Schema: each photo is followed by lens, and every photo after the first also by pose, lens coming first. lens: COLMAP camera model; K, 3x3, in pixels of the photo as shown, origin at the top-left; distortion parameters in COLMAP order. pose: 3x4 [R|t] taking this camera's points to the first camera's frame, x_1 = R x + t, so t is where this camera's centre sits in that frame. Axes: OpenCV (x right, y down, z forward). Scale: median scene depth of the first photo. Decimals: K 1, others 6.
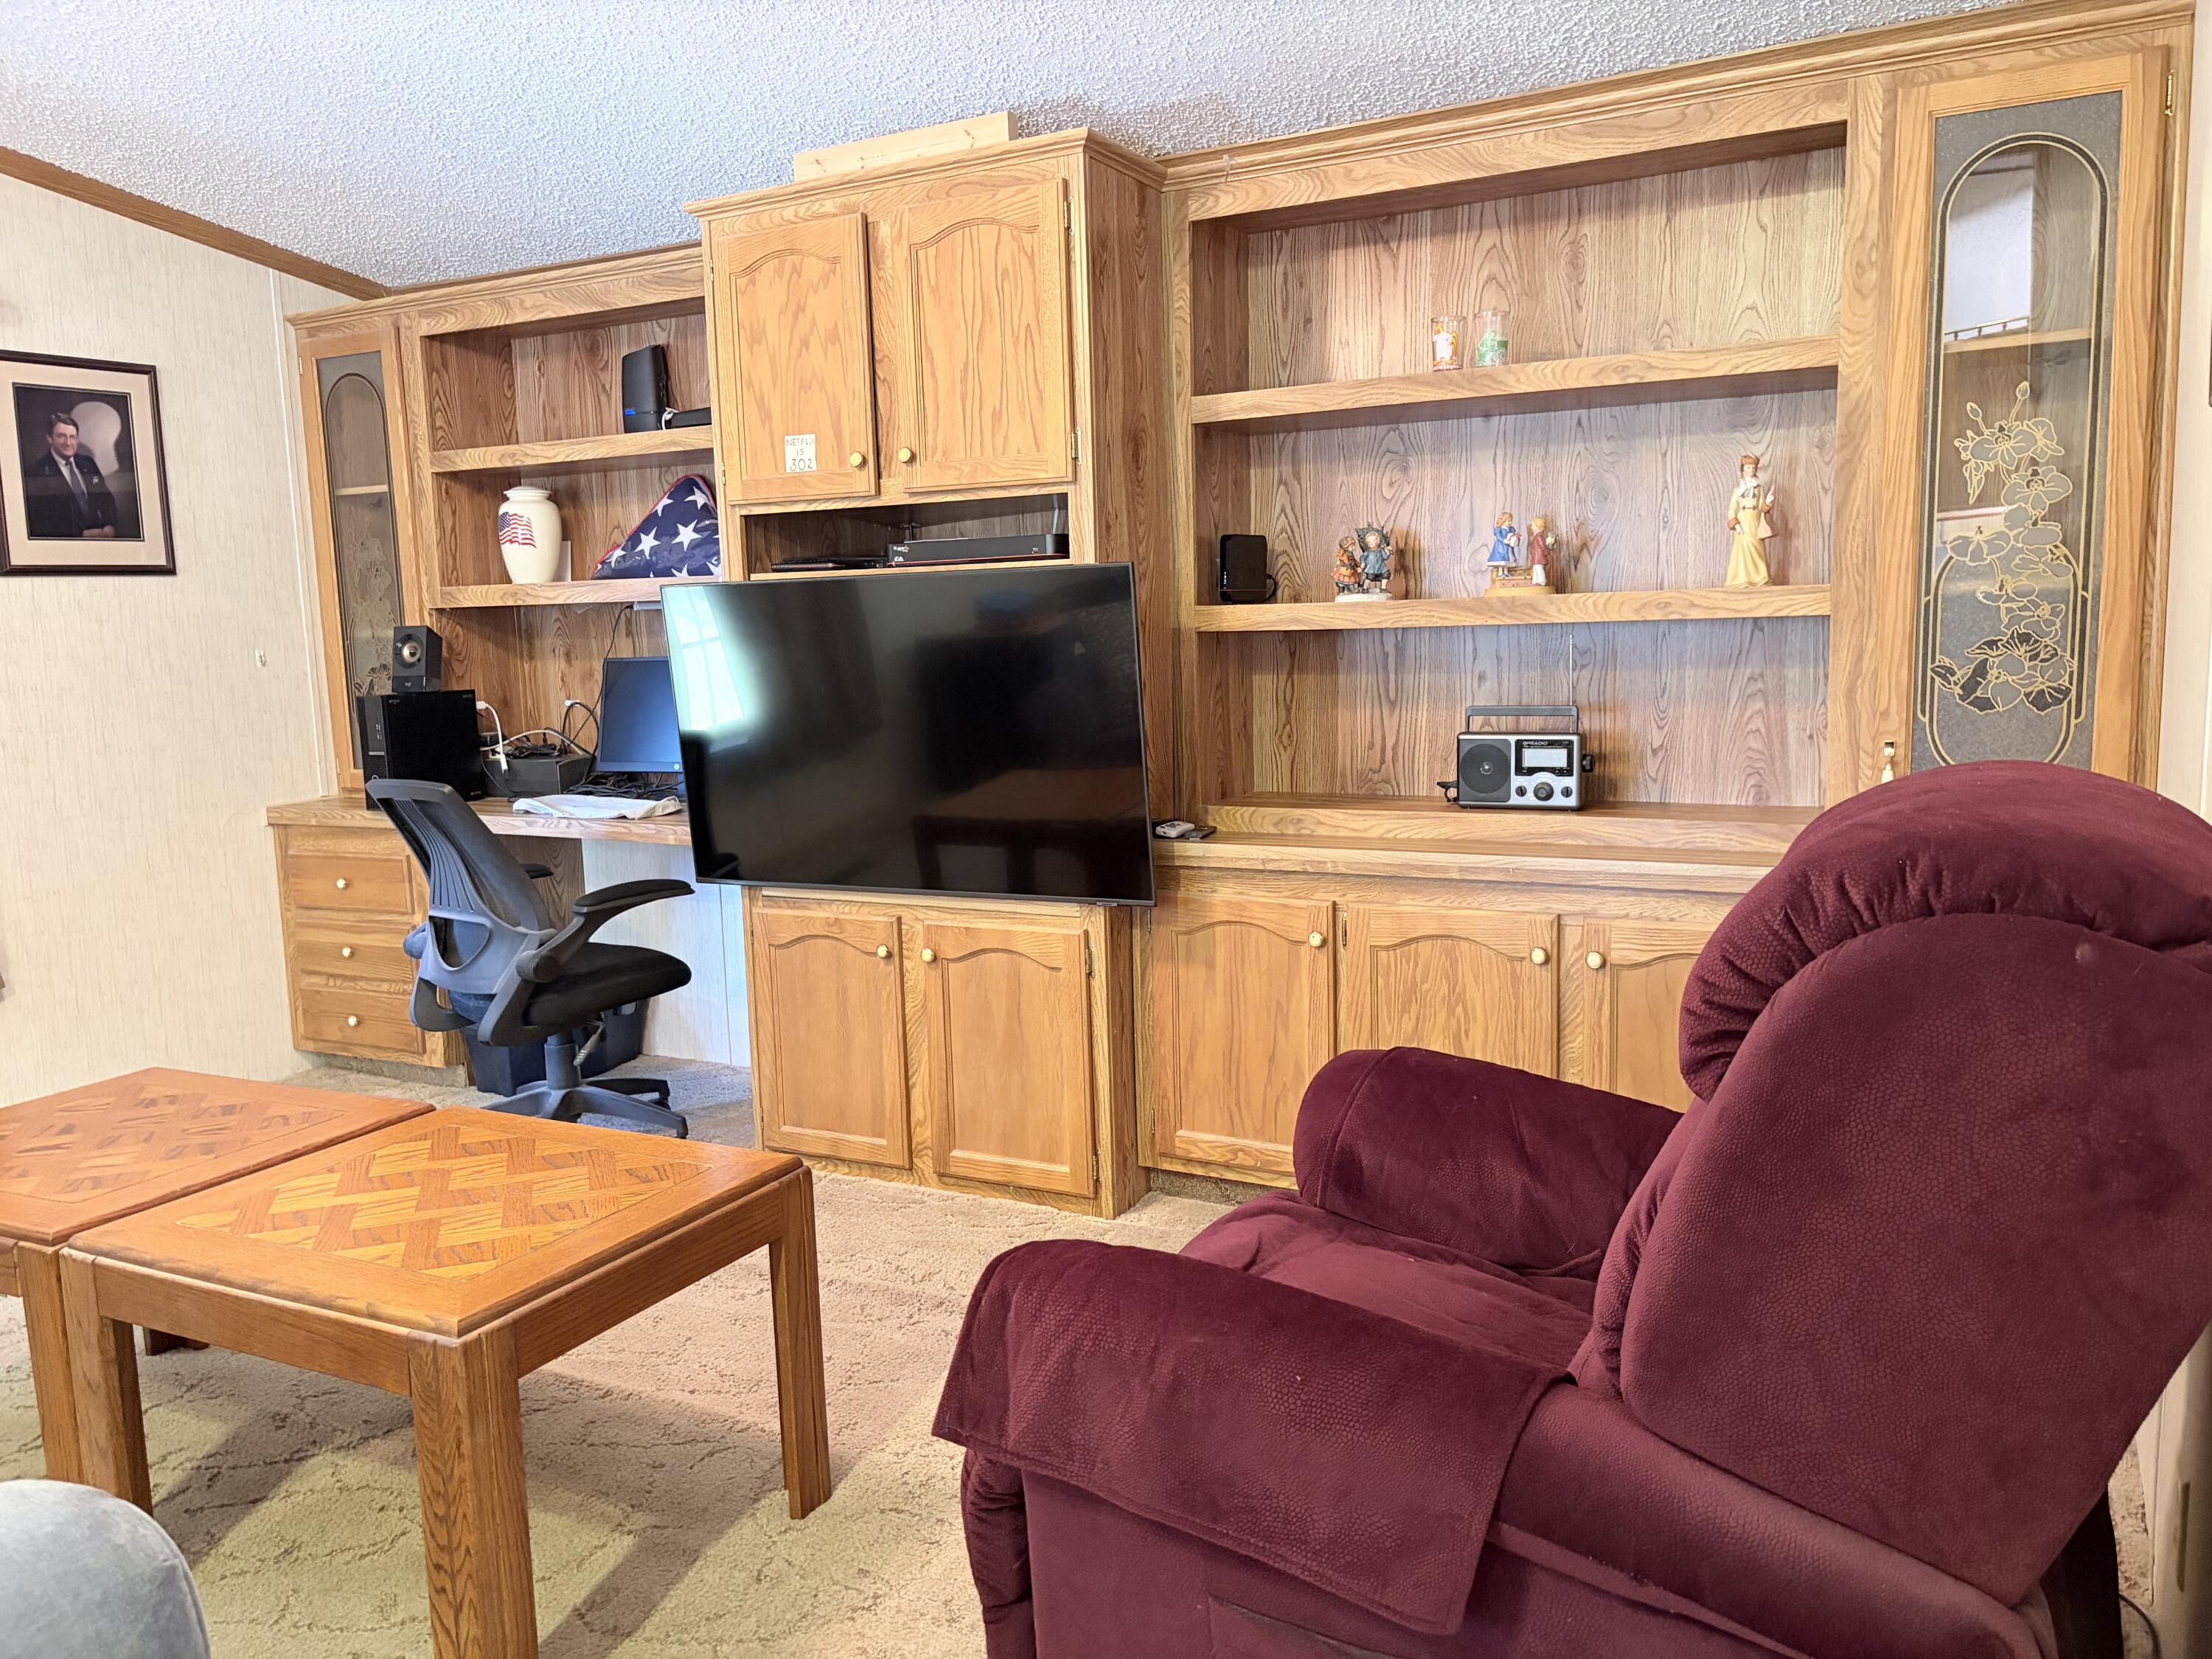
lens RADIAL K [[1685.1, 0, 1118.4], [0, 1685.1, 837.4], [0, 0, 1]] dist [0.036848, -0.033716]
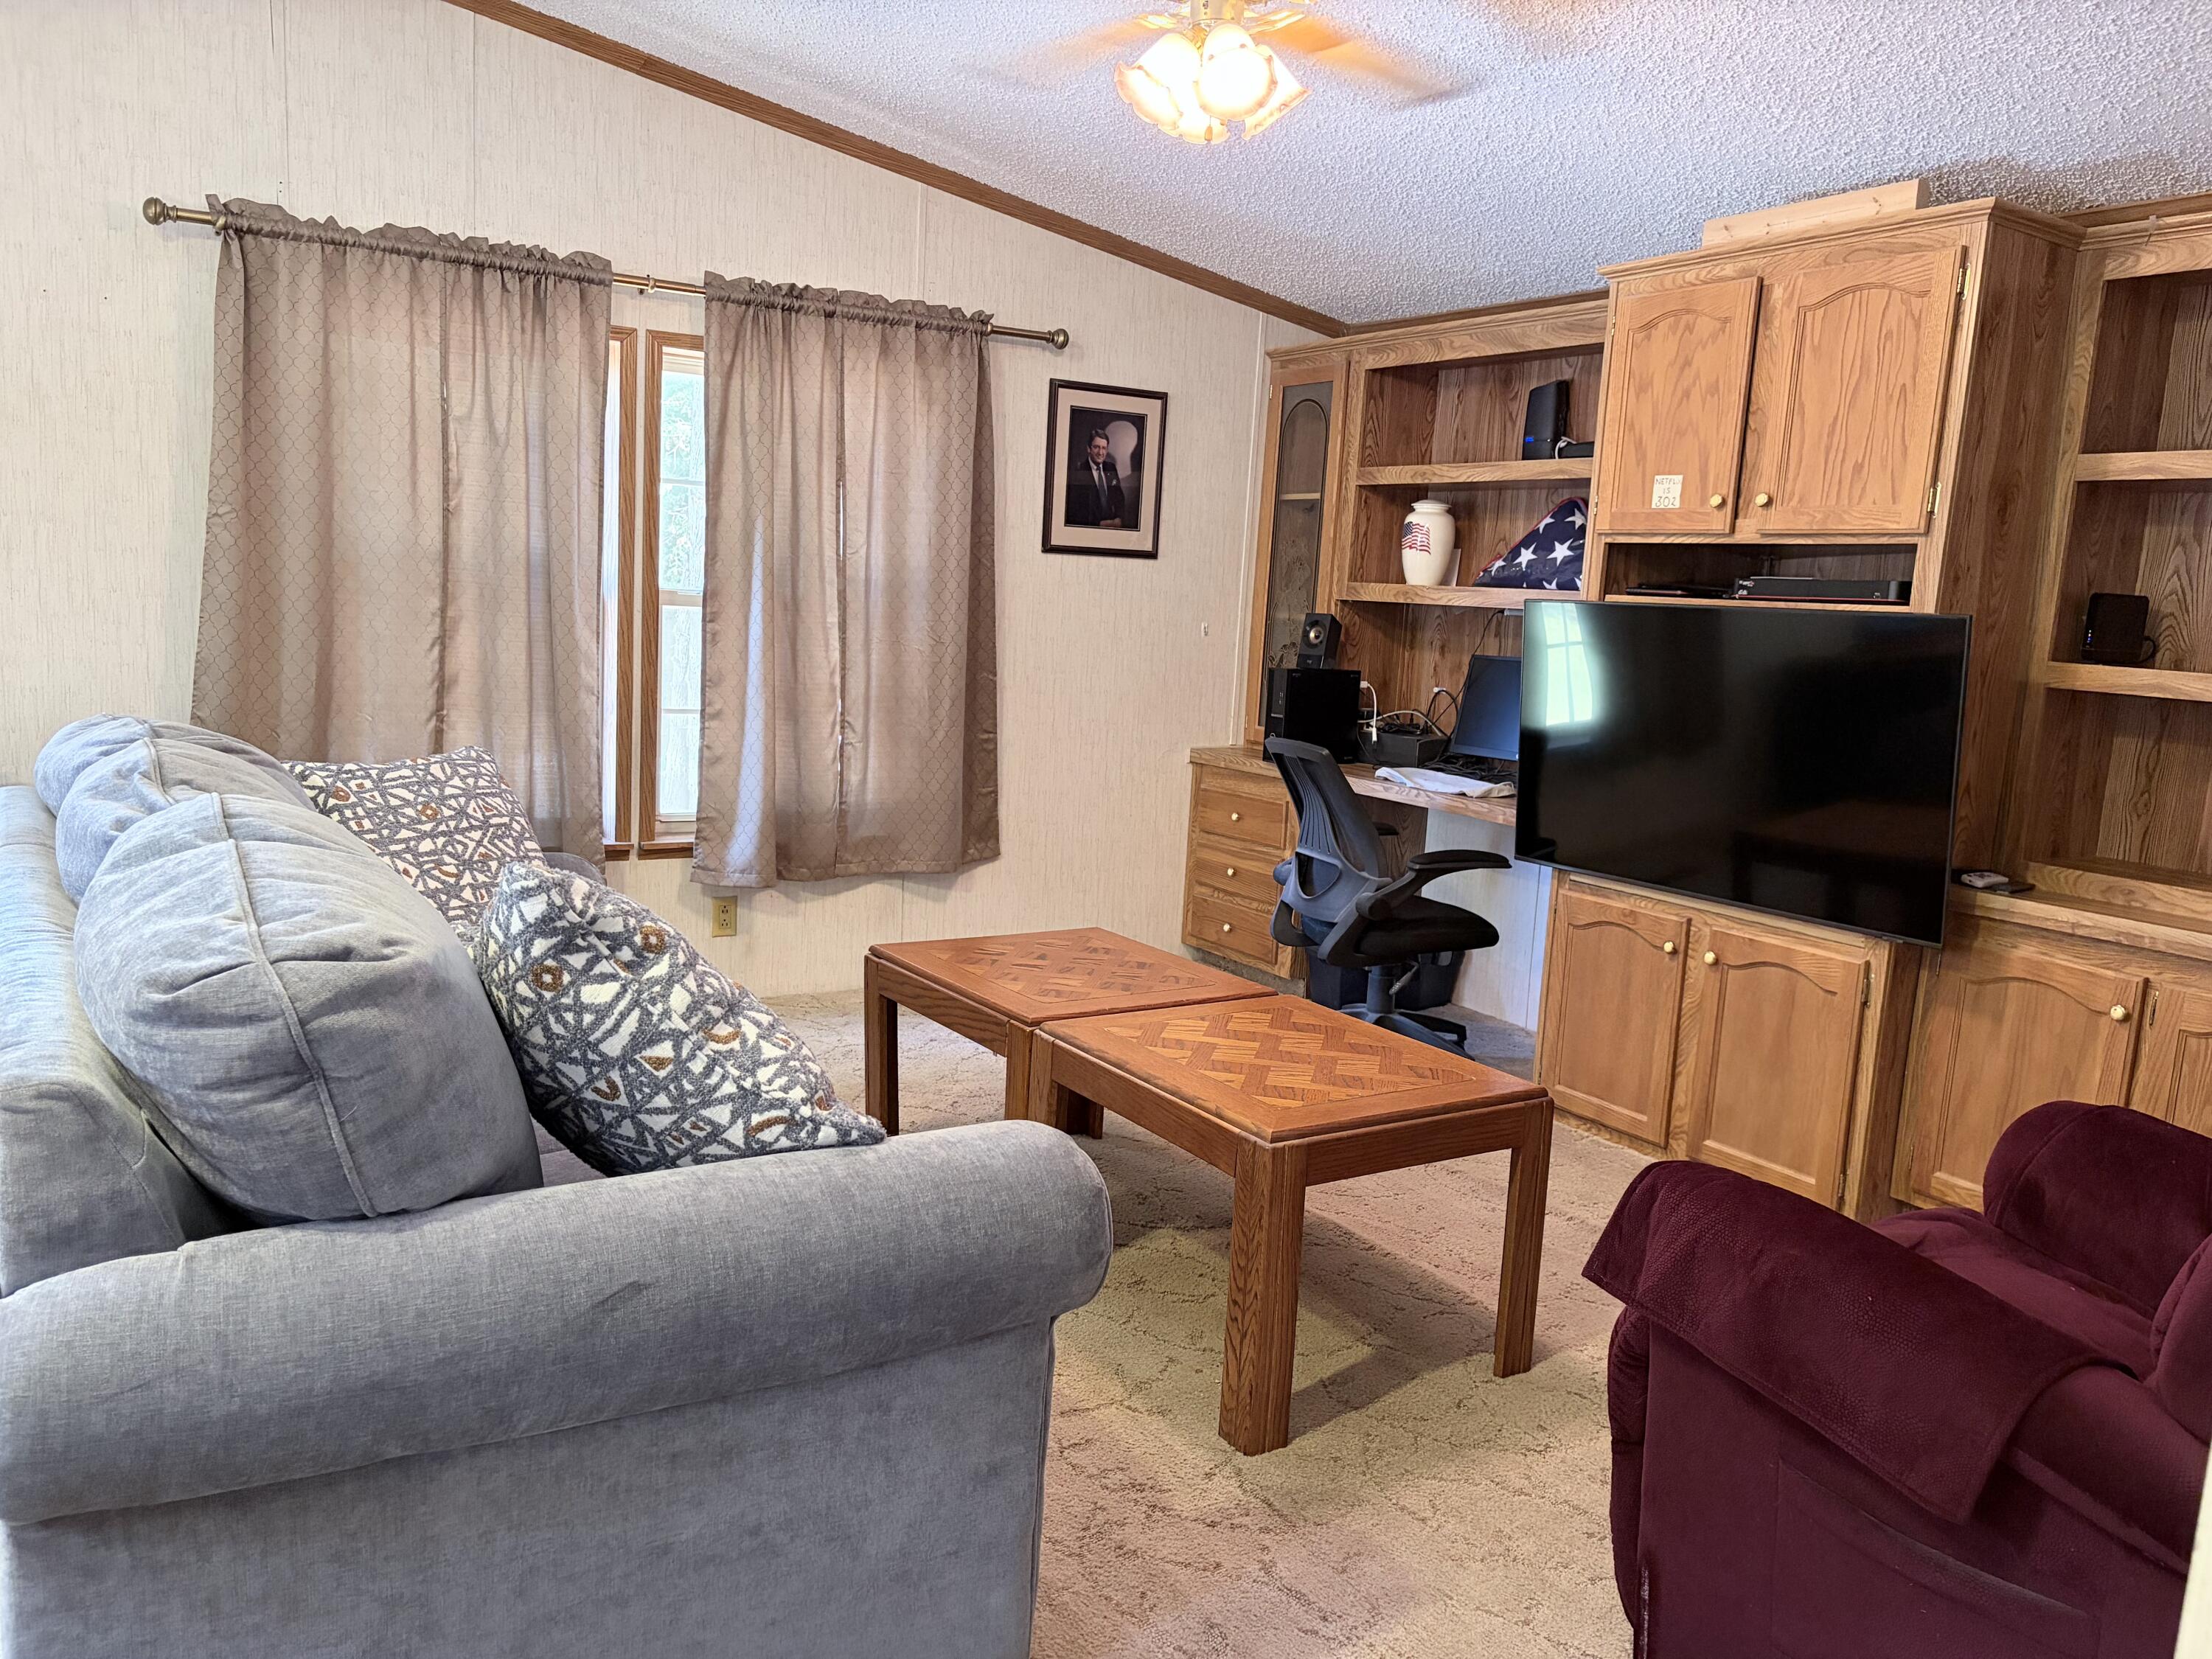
lens RADIAL K [[1685.1, 0, 1118.4], [0, 1685.1, 837.4], [0, 0, 1]] dist [0.036848, -0.033716]
pose [[0.868104, 0.149728, -0.473263, 0.060520], [-0.146785, 0.988216, 0.043398, 0.001884], [0.474184, 0.031794, 0.879852, -0.144011]]
